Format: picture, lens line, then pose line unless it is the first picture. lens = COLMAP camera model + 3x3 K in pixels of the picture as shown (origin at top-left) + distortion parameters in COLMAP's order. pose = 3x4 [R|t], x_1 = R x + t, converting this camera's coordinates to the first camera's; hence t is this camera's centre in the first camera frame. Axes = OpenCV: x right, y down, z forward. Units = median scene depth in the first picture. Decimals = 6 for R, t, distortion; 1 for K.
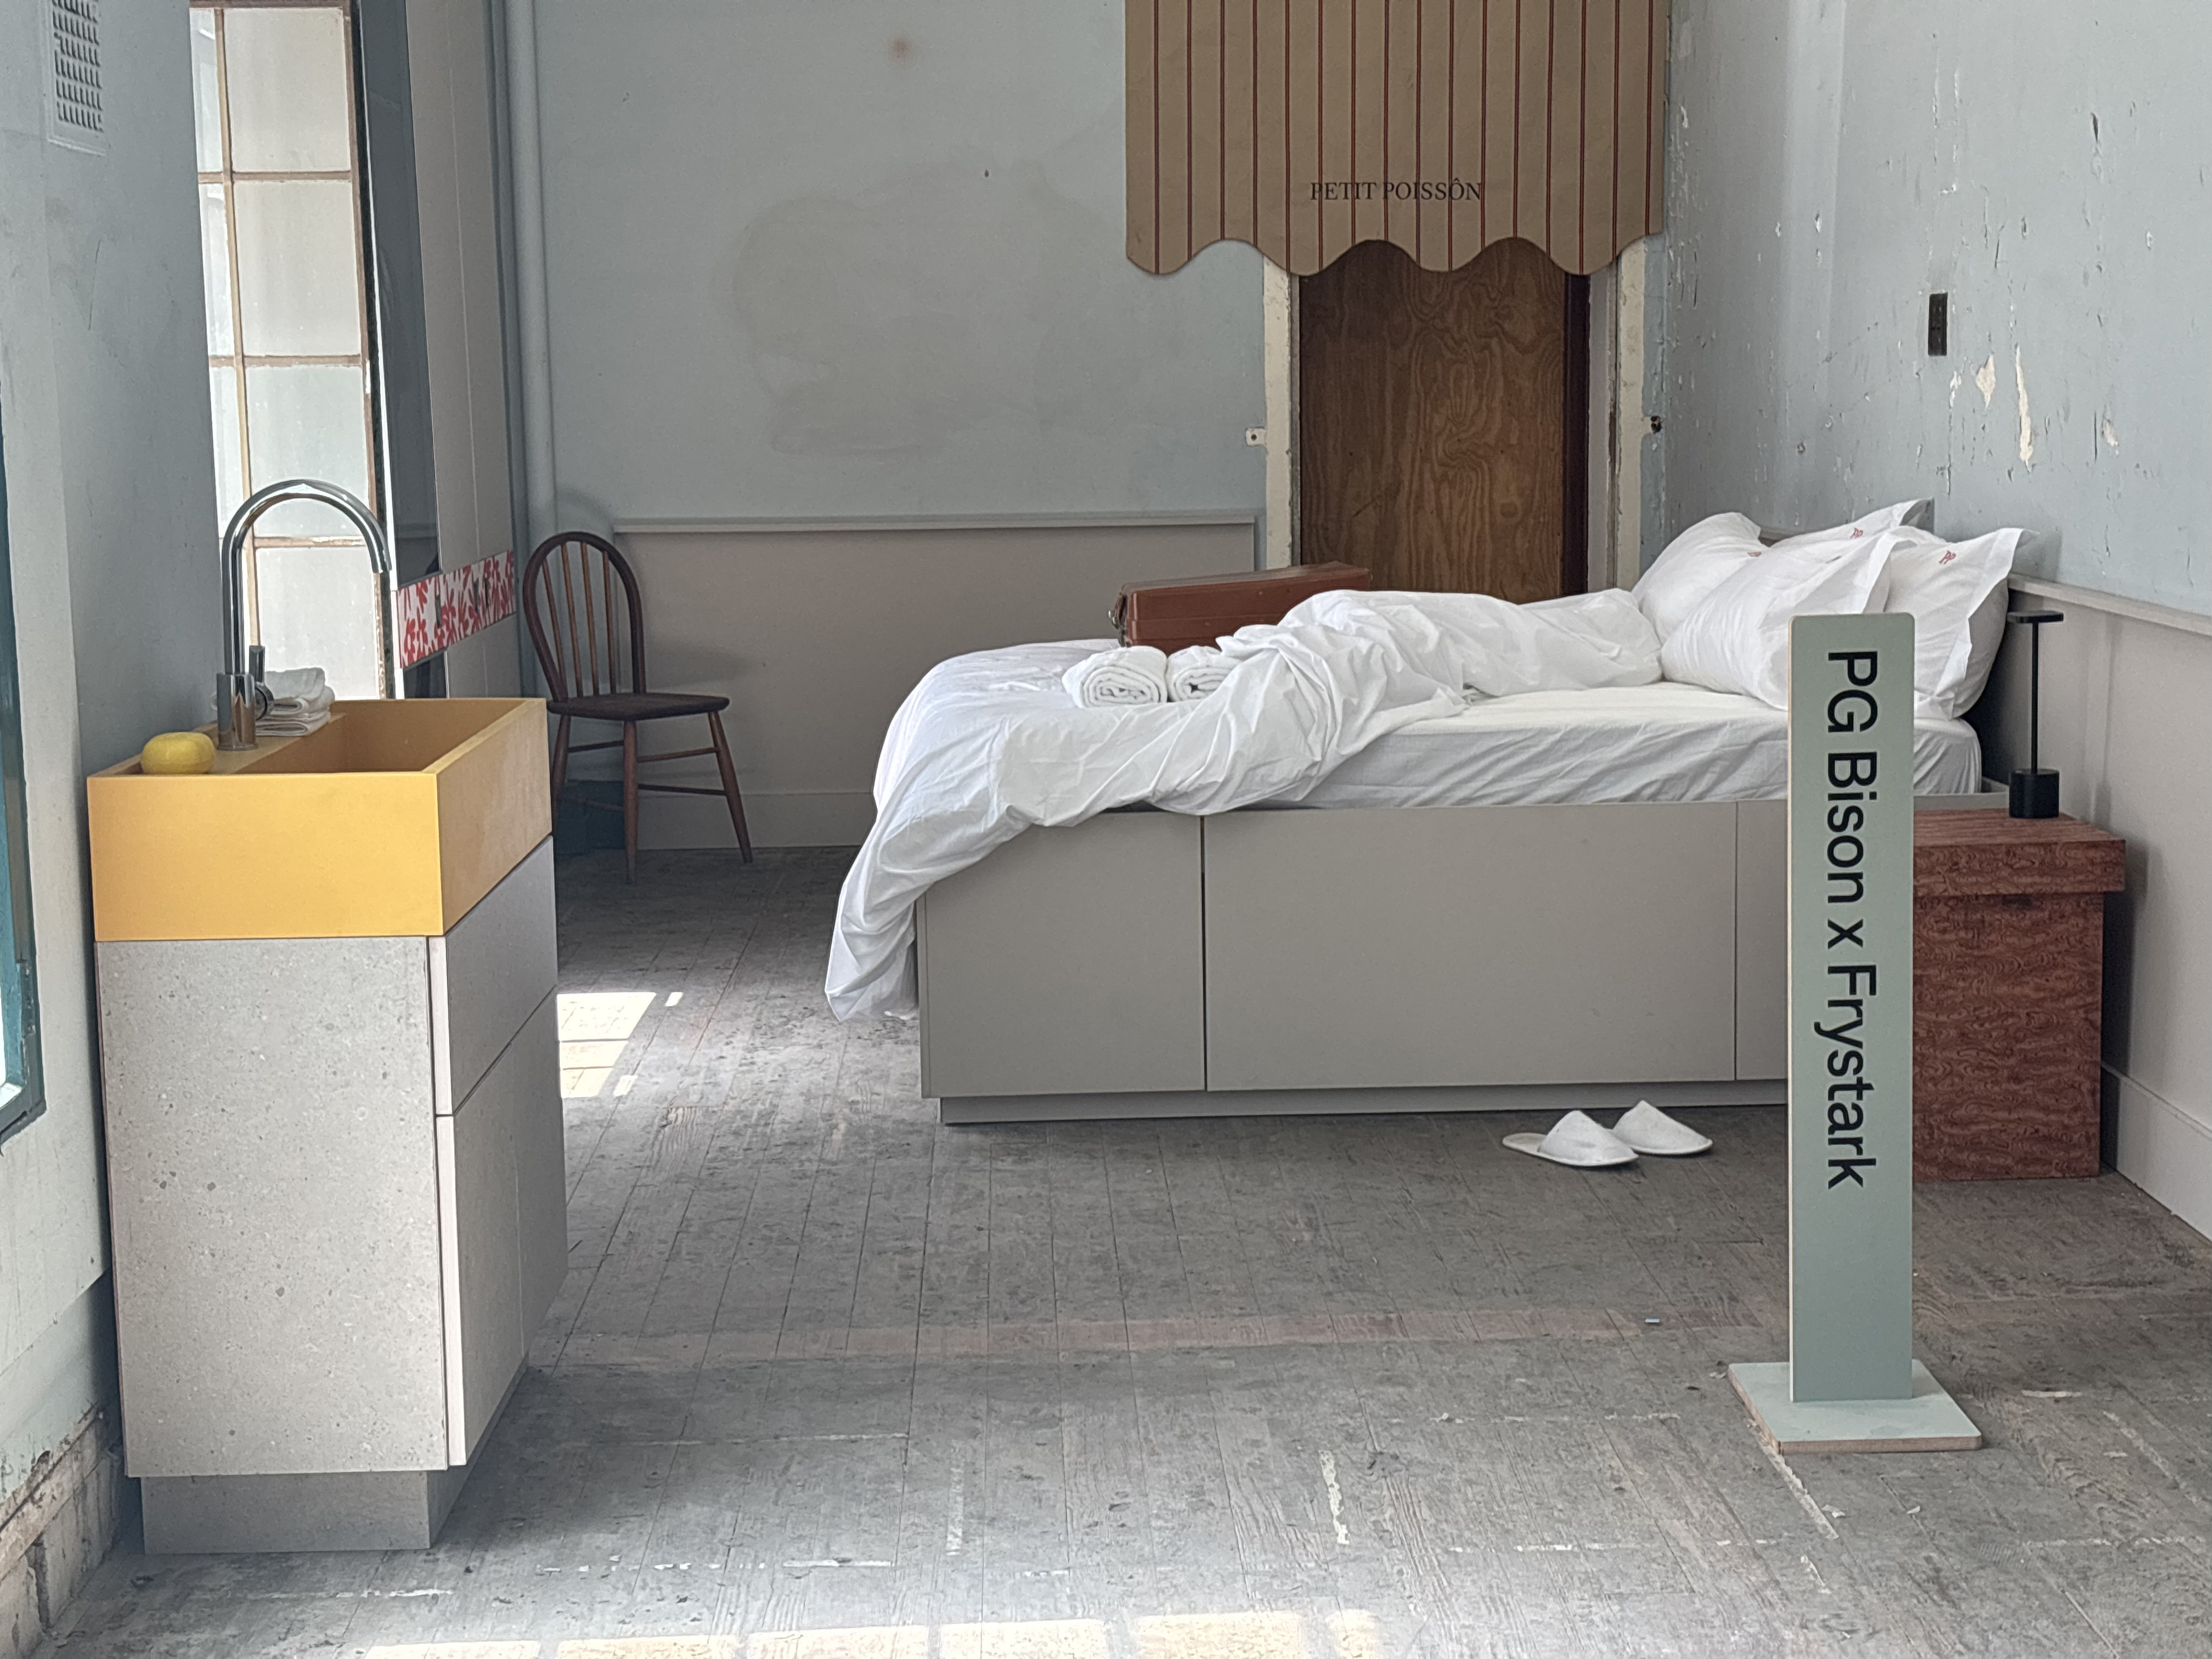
lens RADIAL K [[3379.4, 0, 1105.7], [0, 3379.4, 828.5], [0, 0, 1]] dist [0.096258, 0.000000]
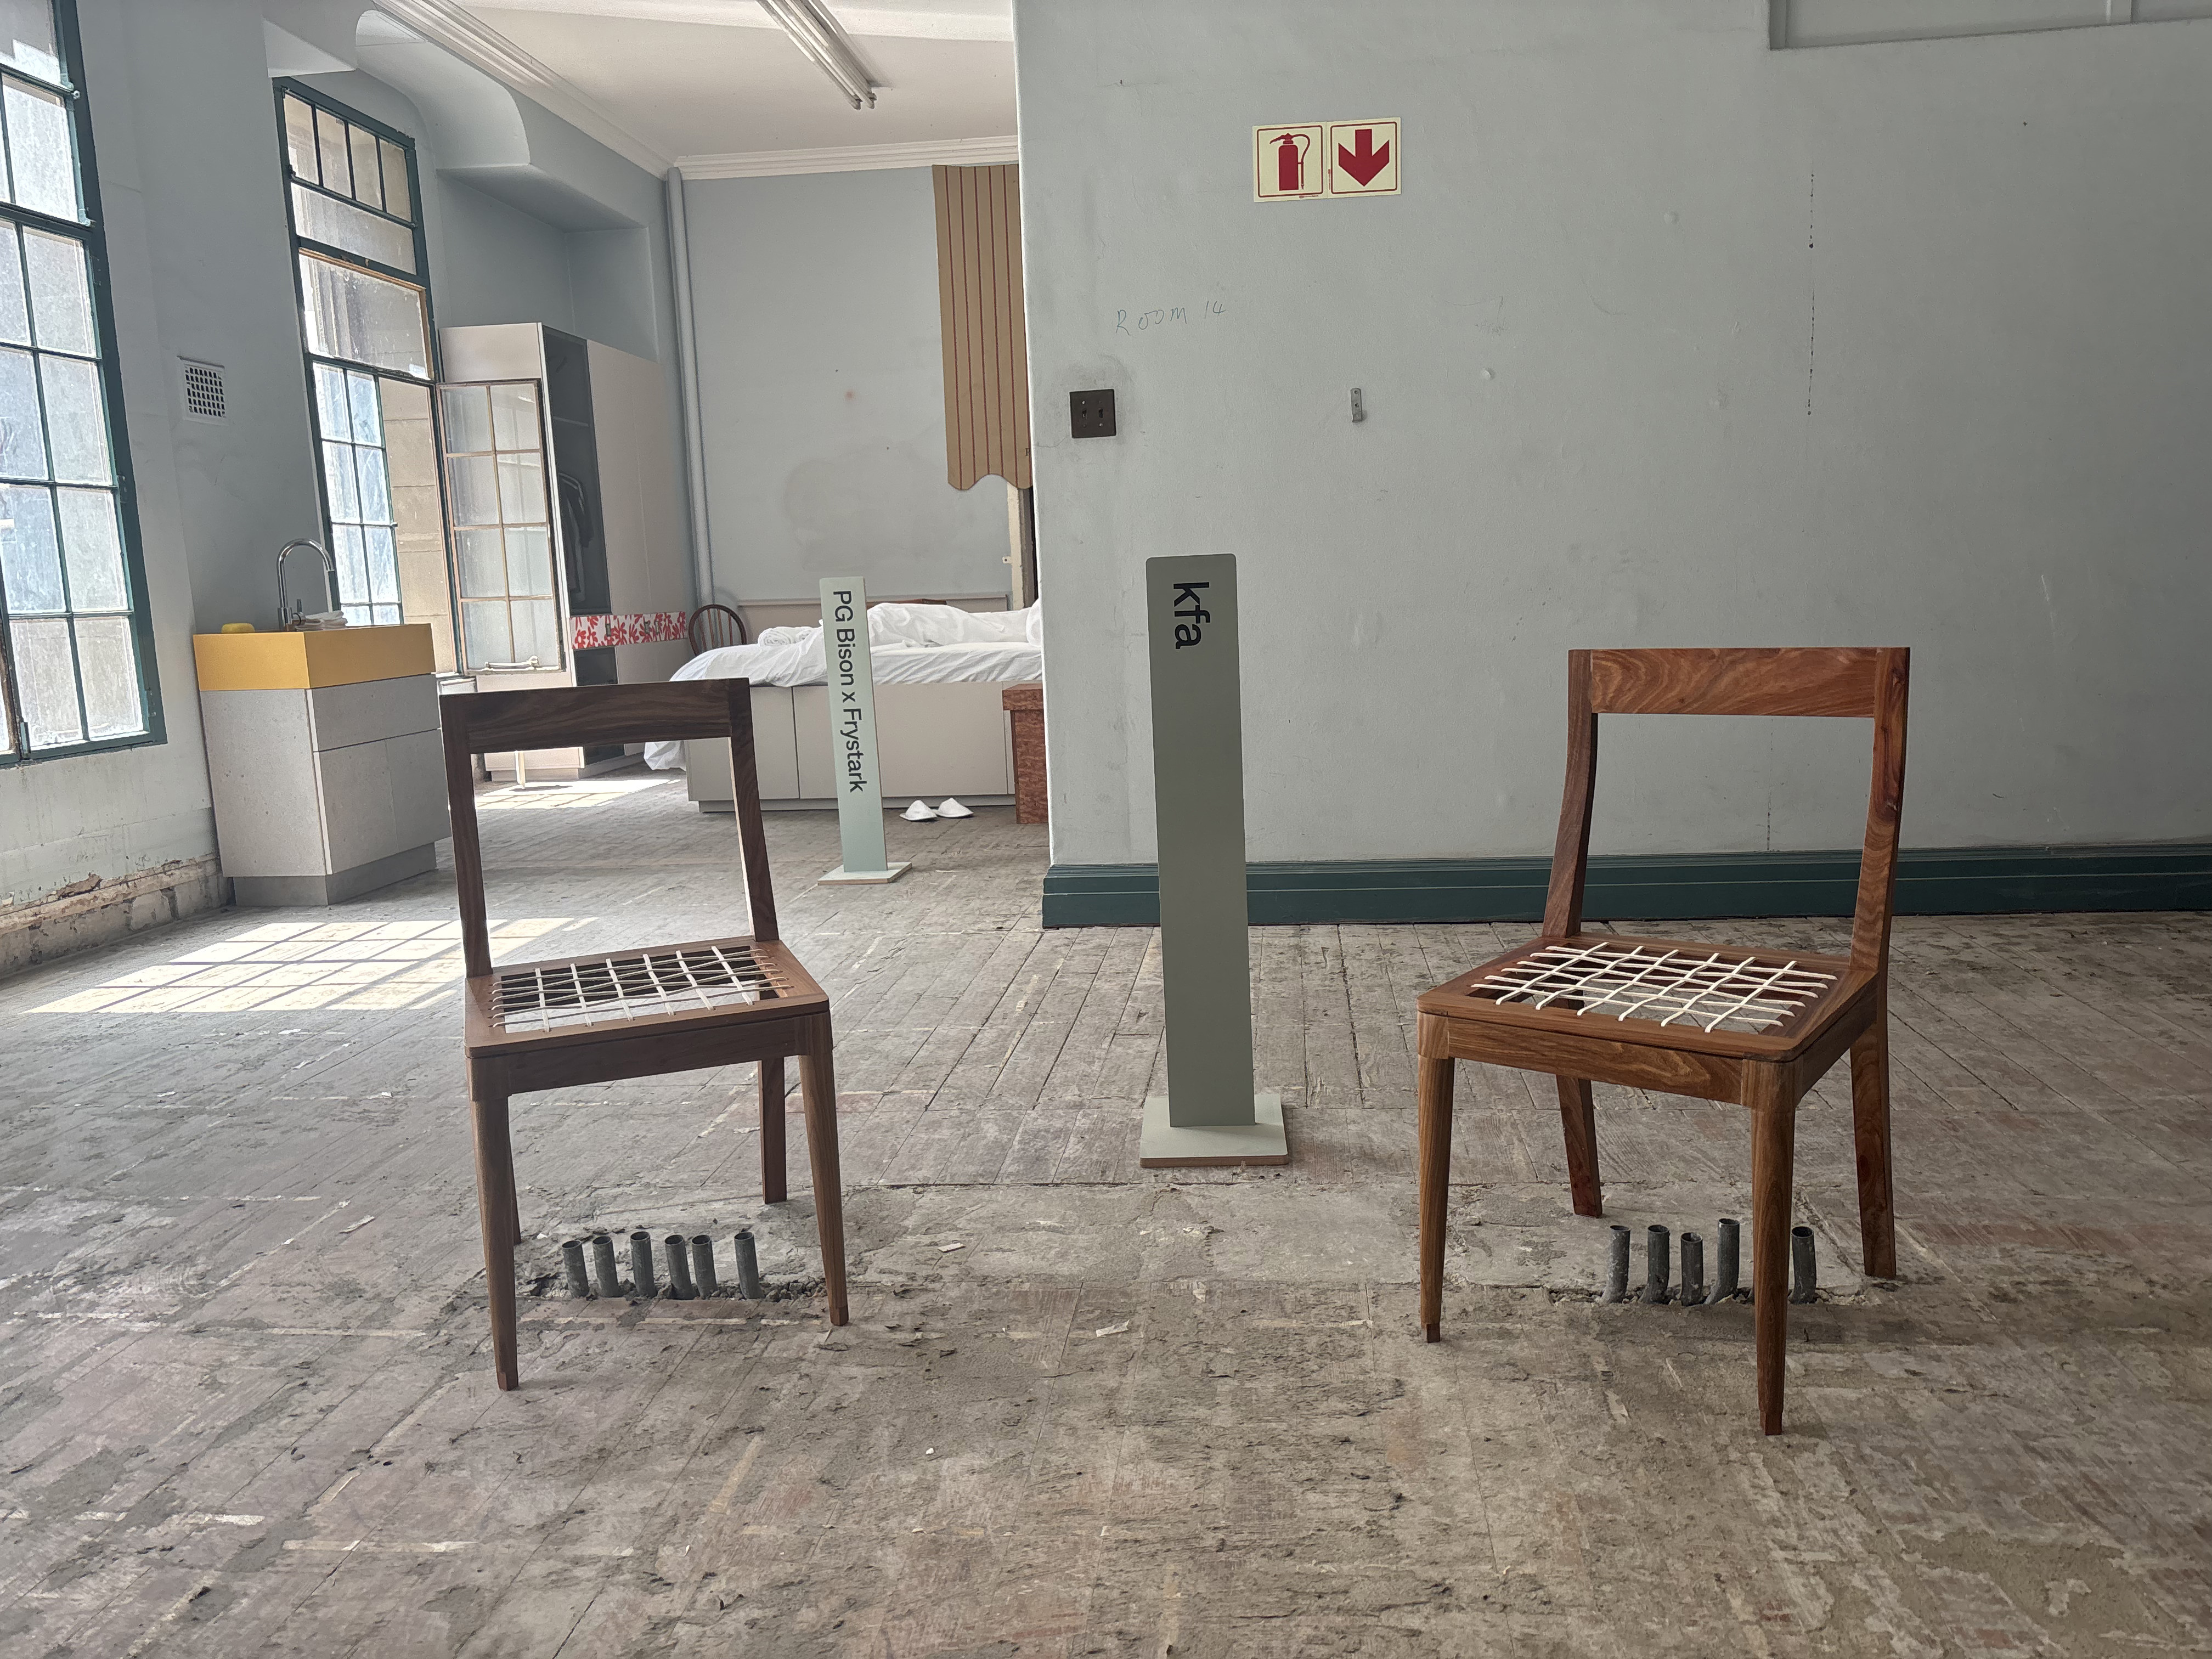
lens RADIAL K [[1683.5, 0, 1109.7], [0, 1683.5, 836.5], [0, 0, 1]] dist [0.005989, -0.009987]
pose [[0.992972, 0.001719, -0.118334, 0.386997], [0.000711, 0.999790, 0.020486, 0.076254], [0.118344, -0.020426, 0.992763, -0.207274]]
